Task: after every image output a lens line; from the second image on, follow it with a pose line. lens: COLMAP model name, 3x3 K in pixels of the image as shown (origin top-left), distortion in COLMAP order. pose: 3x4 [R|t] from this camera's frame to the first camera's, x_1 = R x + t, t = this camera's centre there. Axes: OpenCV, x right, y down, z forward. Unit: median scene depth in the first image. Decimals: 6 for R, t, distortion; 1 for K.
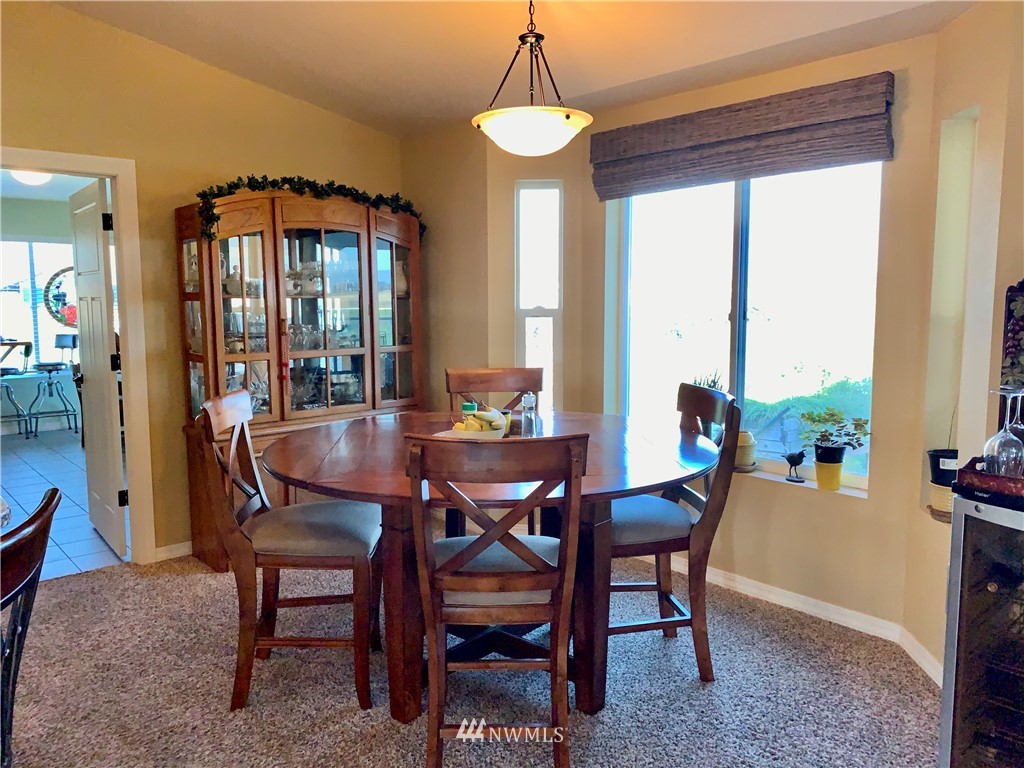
lens RADIAL K [[776.5, 0, 509.3], [0, 776.5, 381.8], [0, 0, 1]] dist [0.009273, -0.010124]
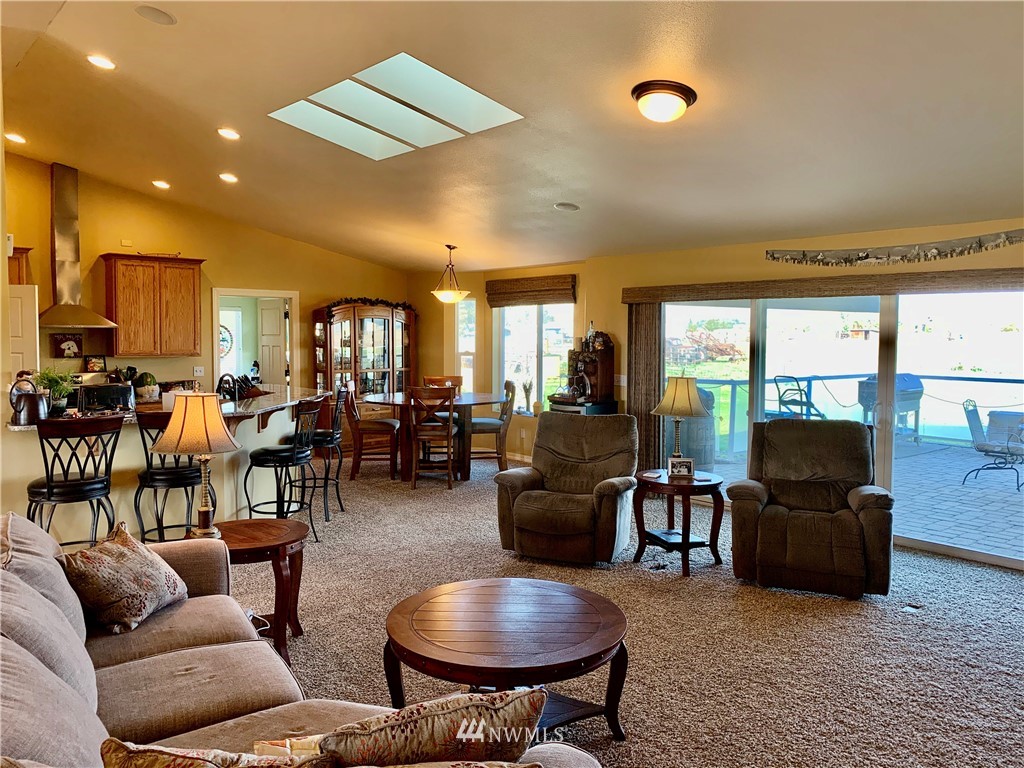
lens RADIAL K [[776.5, 0, 518.7], [0, 776.5, 374.7], [0, 0, 1]] dist [0.009273, -0.010124]
pose [[0.999912, 0.009176, 0.009572, 0.181149], [-0.008698, 0.998771, -0.048802, 0.087751], [-0.010008, 0.048714, 0.998763, -1.358747]]
